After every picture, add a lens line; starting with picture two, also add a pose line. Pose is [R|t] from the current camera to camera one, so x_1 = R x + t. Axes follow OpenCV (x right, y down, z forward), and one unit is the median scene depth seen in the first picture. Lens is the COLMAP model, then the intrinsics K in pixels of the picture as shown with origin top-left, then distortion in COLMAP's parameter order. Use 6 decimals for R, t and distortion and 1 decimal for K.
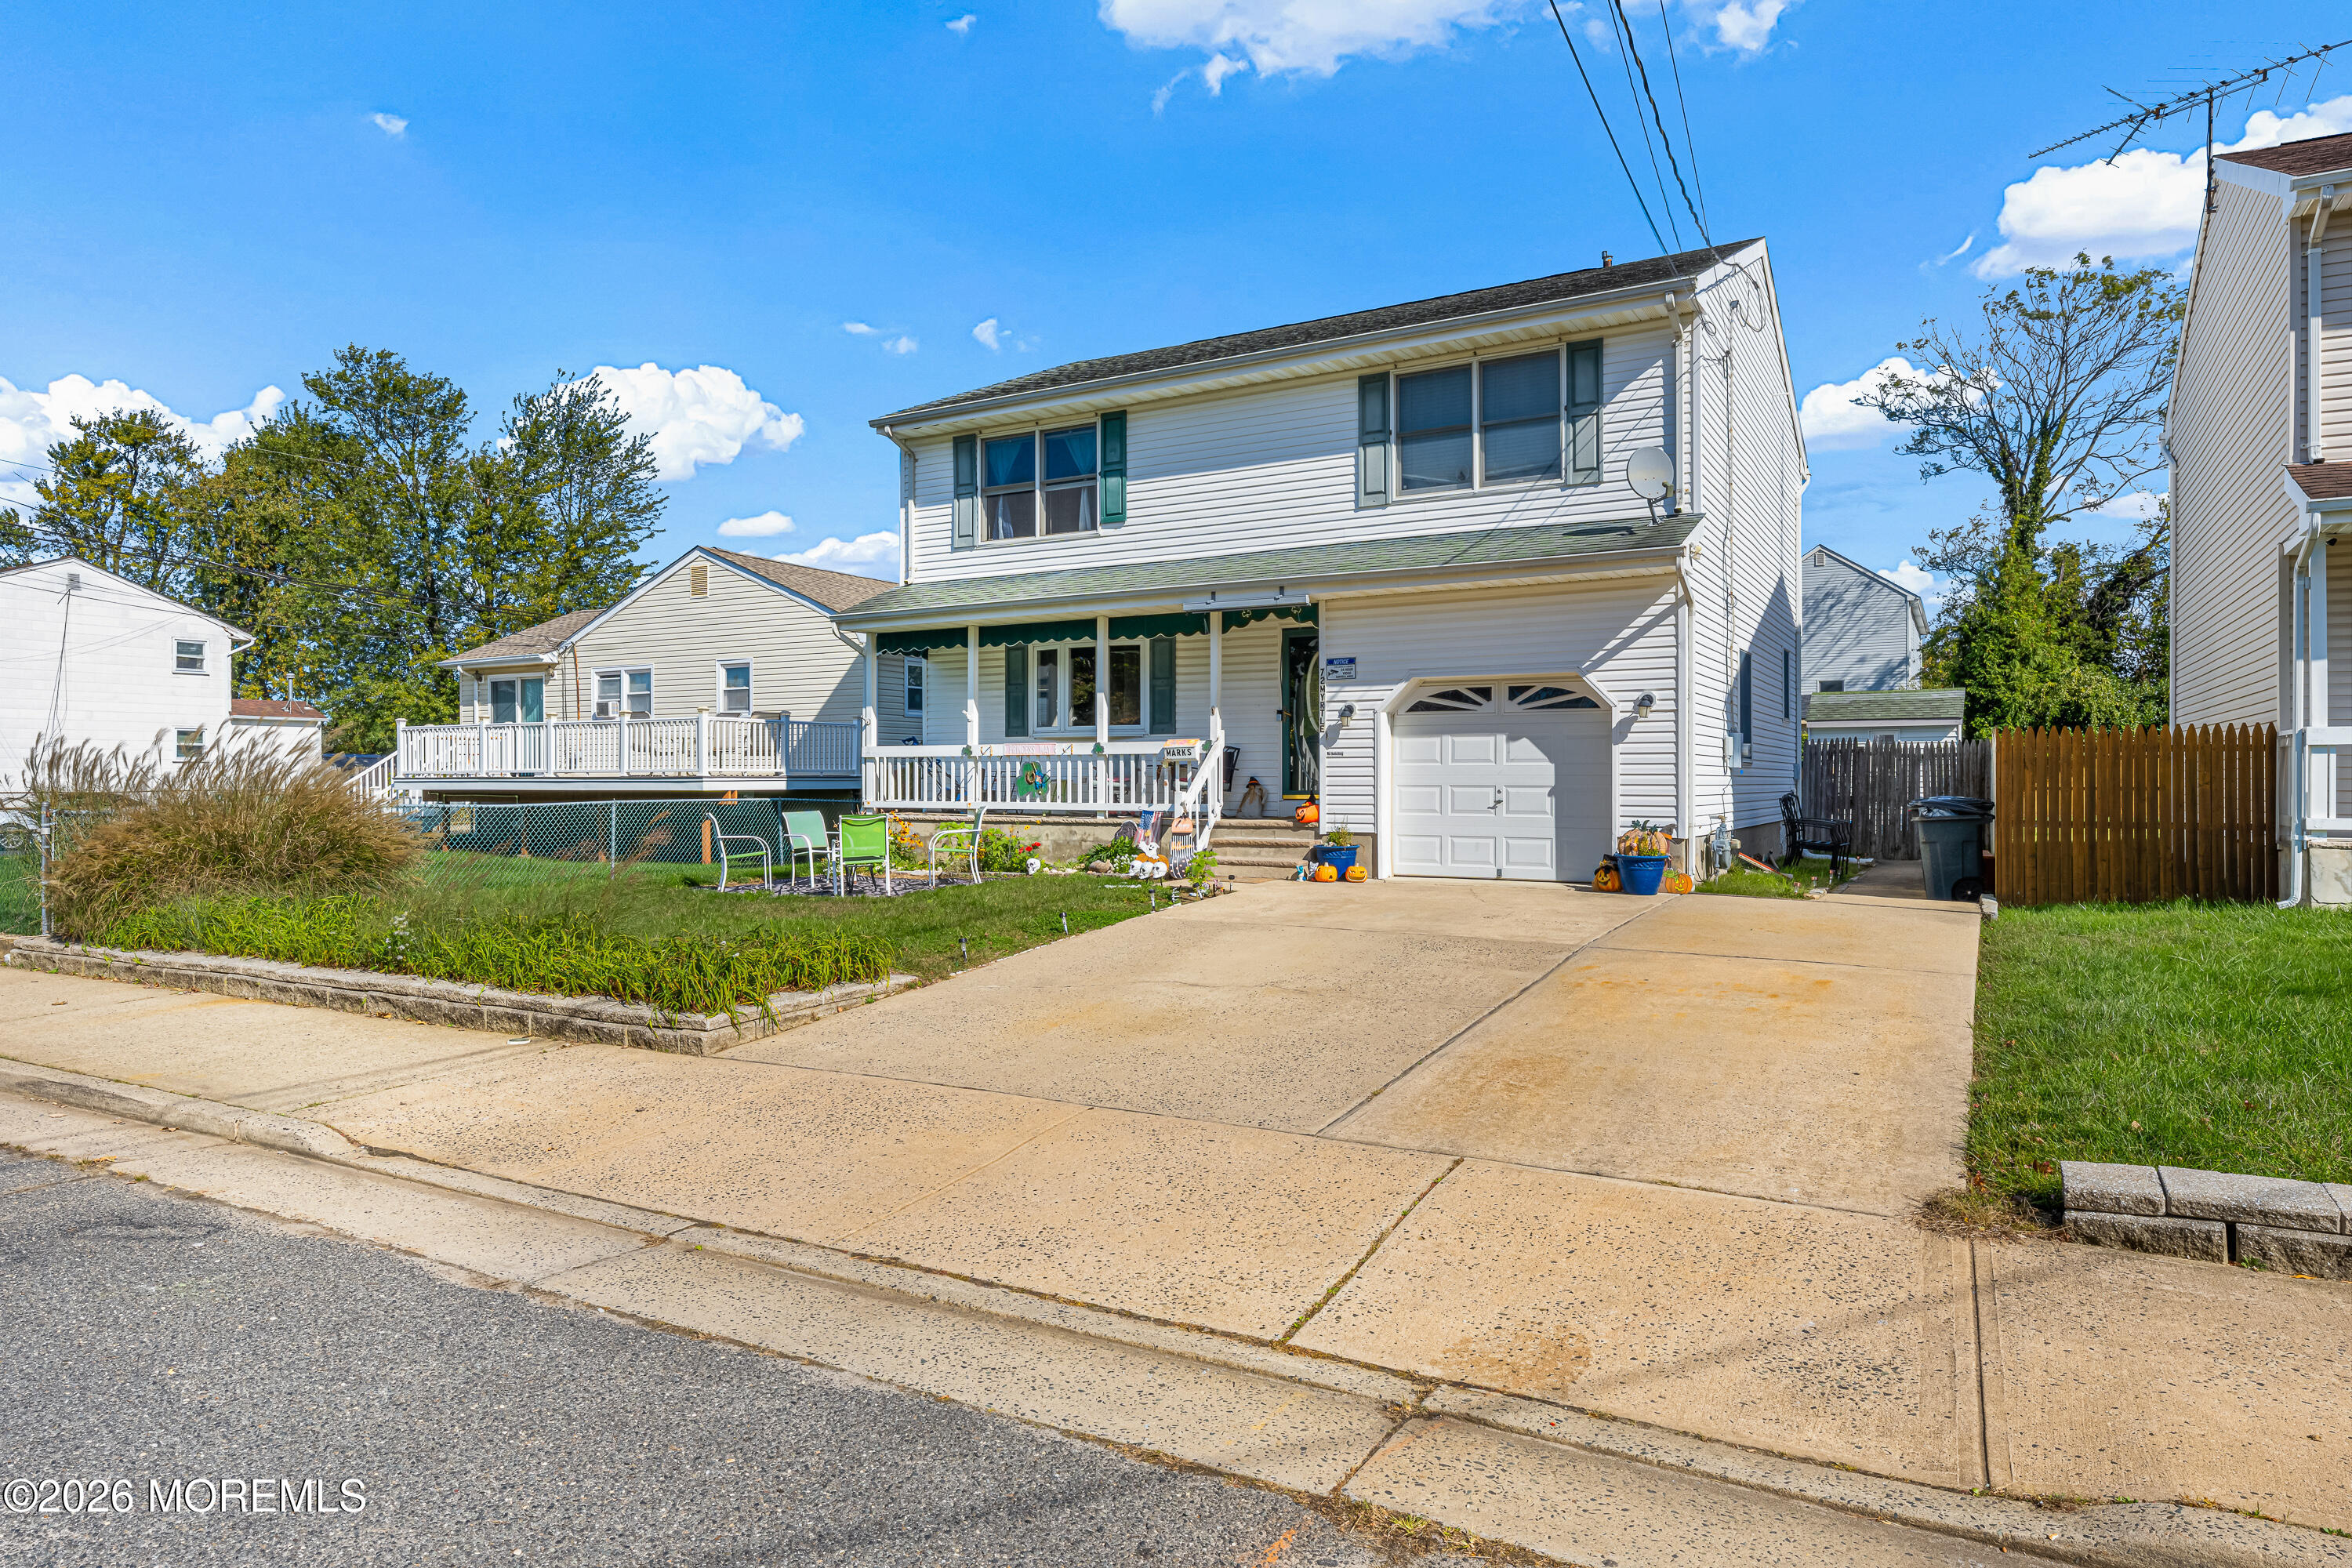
lens RADIAL K [[1341.6, 0, 1176.0], [0, 1341.6, 784.0], [0, 0, 1]] dist [0.000665, 0.001659]
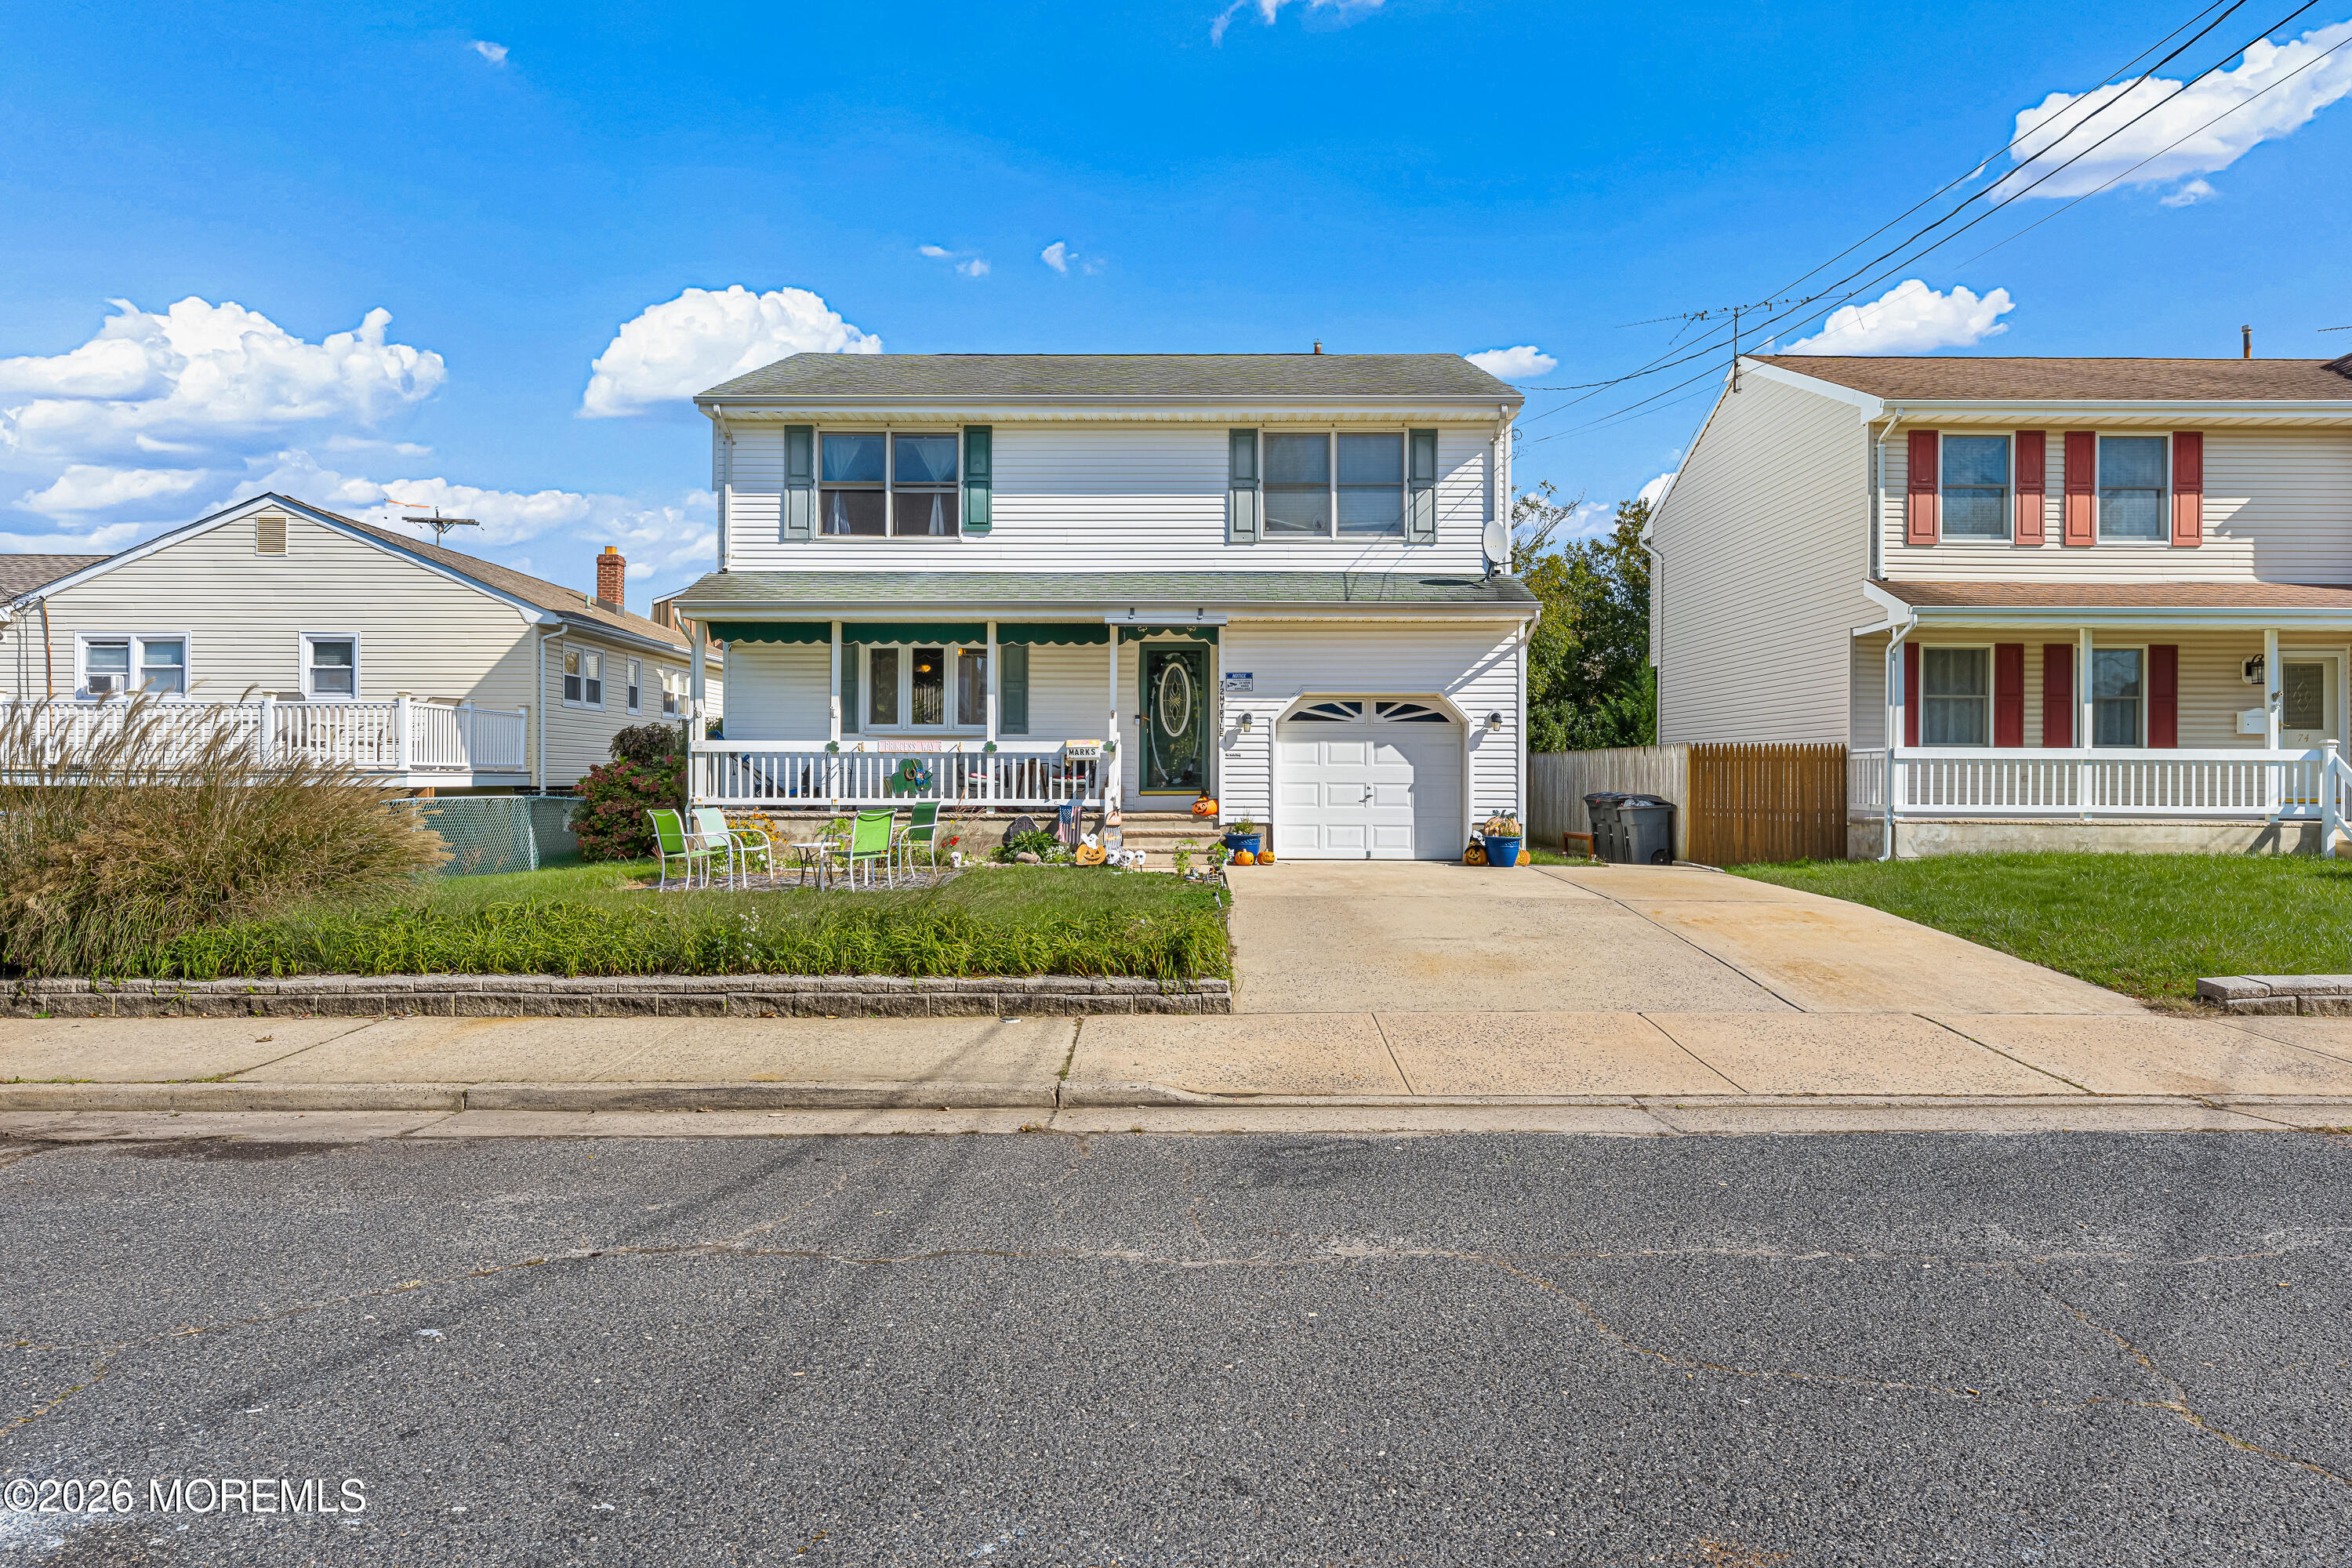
lens RADIAL K [[1341.6, 0, 1176.0], [0, 1341.6, 784.0], [0, 0, 1]] dist [0.000665, 0.001659]
pose [[0.879347, 0.003004, 0.476173, -0.452818], [-0.002617, 0.999995, -0.001475, 0.003878], [-0.476175, 0.000051, 0.879351, 0.006156]]
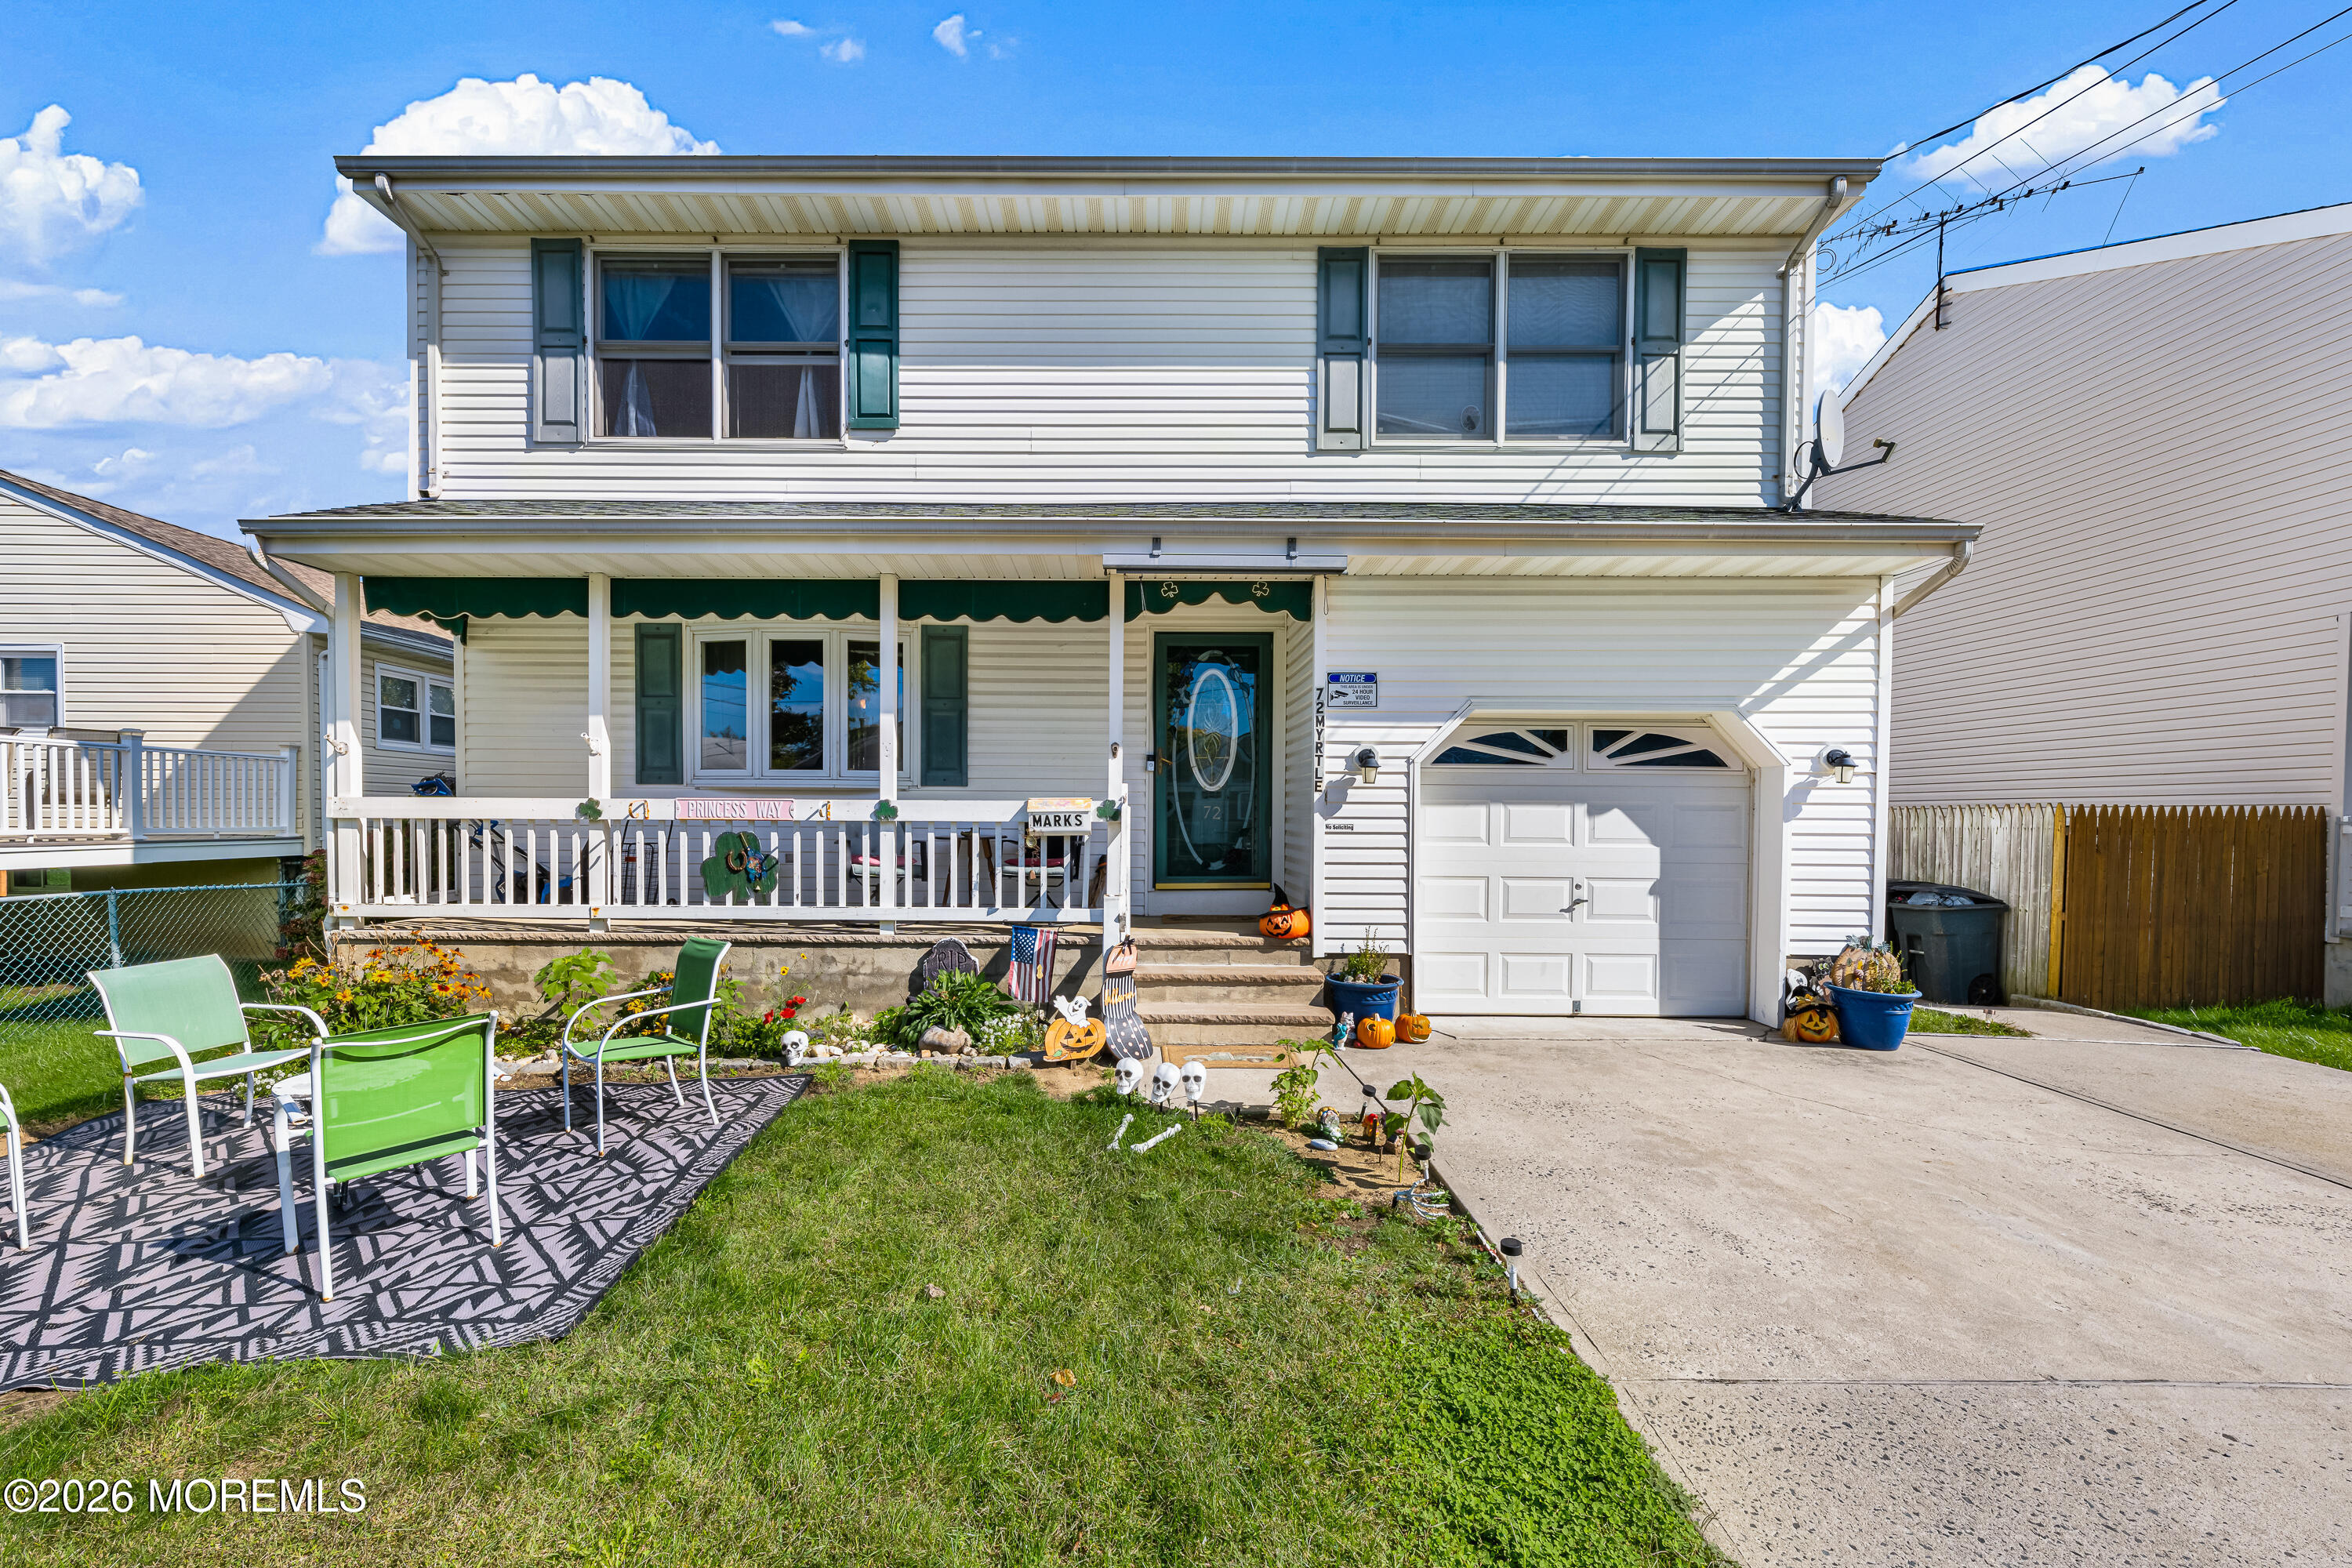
lens RADIAL K [[954.7, 0, 1143.9], [0, 954.7, 846.1], [0, 0, 1]] dist [-0.001295, -0.000143]
pose [[0.870137, -0.006864, 0.492762, -0.168836], [-0.004728, 0.999741, 0.022276, -0.022161], [-0.492787, -0.021713, 0.869879, 0.629829]]
